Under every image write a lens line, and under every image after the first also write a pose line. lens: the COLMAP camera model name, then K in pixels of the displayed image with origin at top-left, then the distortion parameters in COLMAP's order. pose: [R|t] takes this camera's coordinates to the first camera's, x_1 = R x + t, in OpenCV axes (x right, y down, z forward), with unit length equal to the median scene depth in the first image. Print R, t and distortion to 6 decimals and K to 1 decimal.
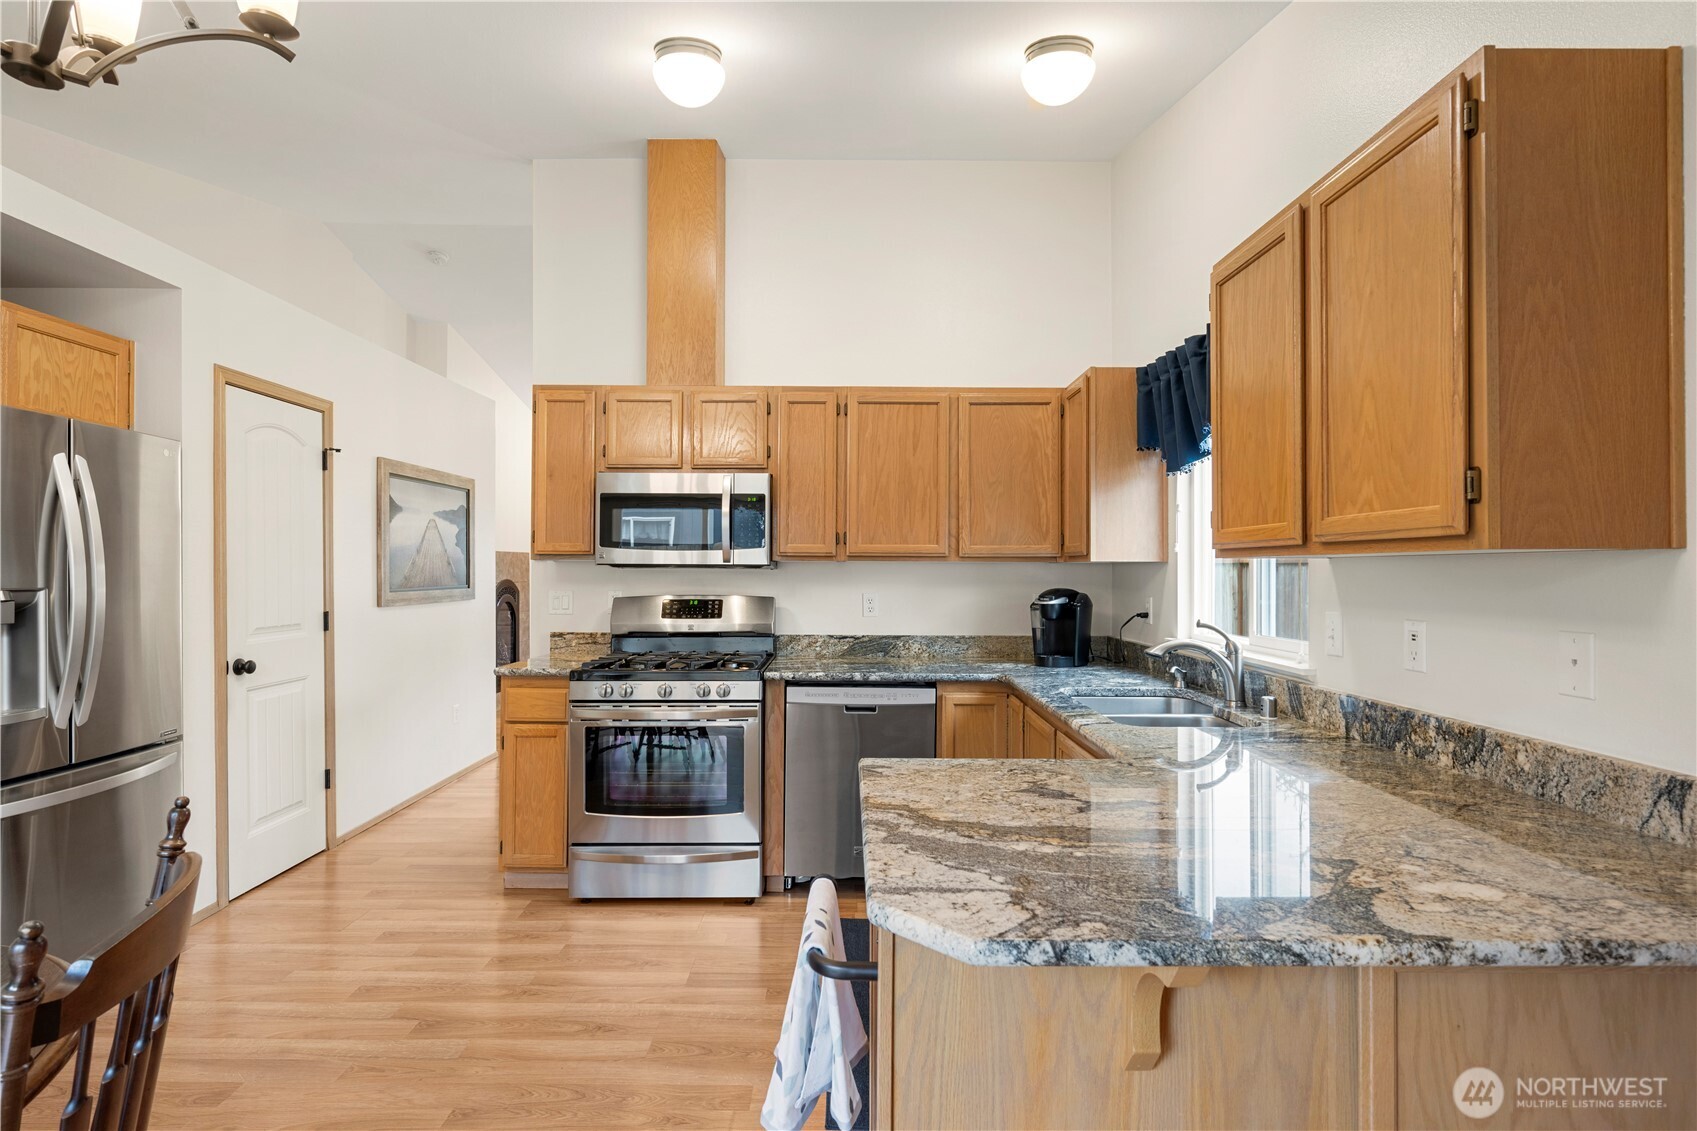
lens RADIAL K [[818.8, 0, 841.4], [0, 818.8, 561.9], [0, 0, 1]] dist [-0.001365, -0.000409]
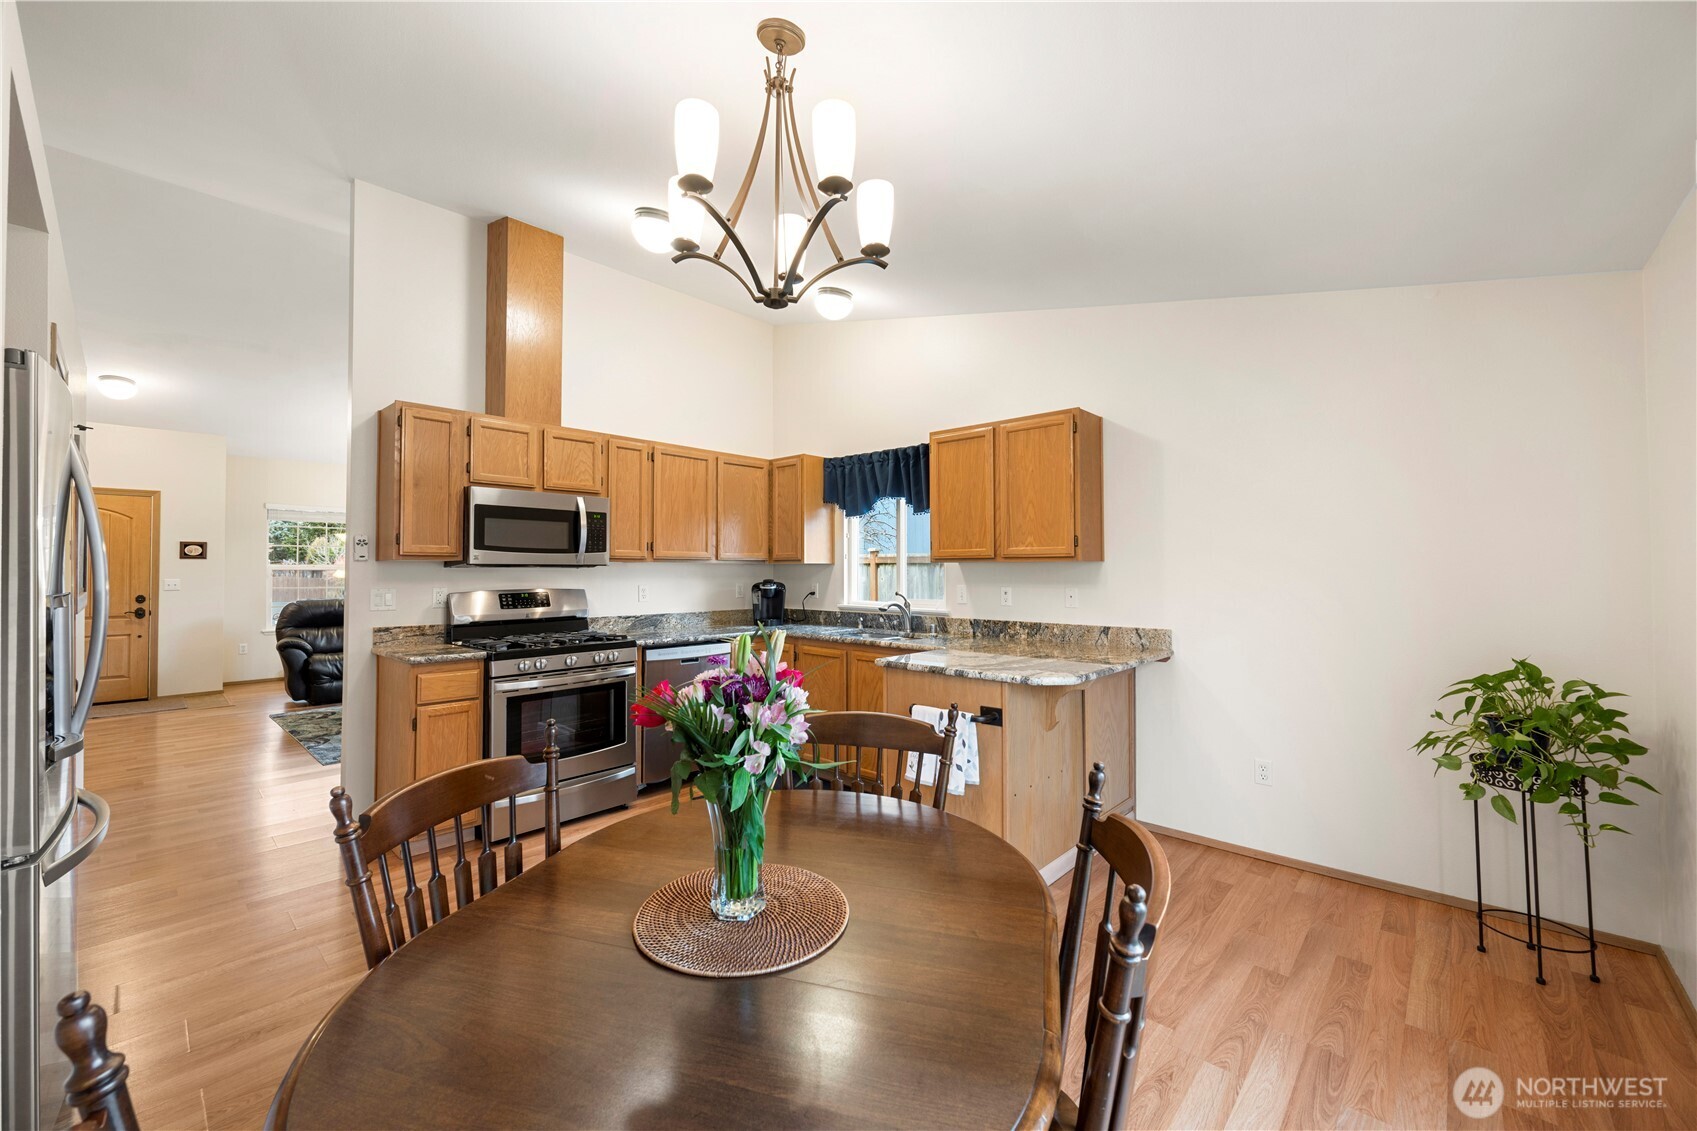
lens RADIAL K [[668.8, 0, 844.0], [0, 668.8, 554.9], [0, 0, 1]] dist [-0.000442, -0.000029]
pose [[0.681138, 0.012574, 0.732047, -0.692568], [-0.004184, 0.999903, -0.013283, -0.000086], [-0.732143, 0.005985, 0.681125, -0.049022]]
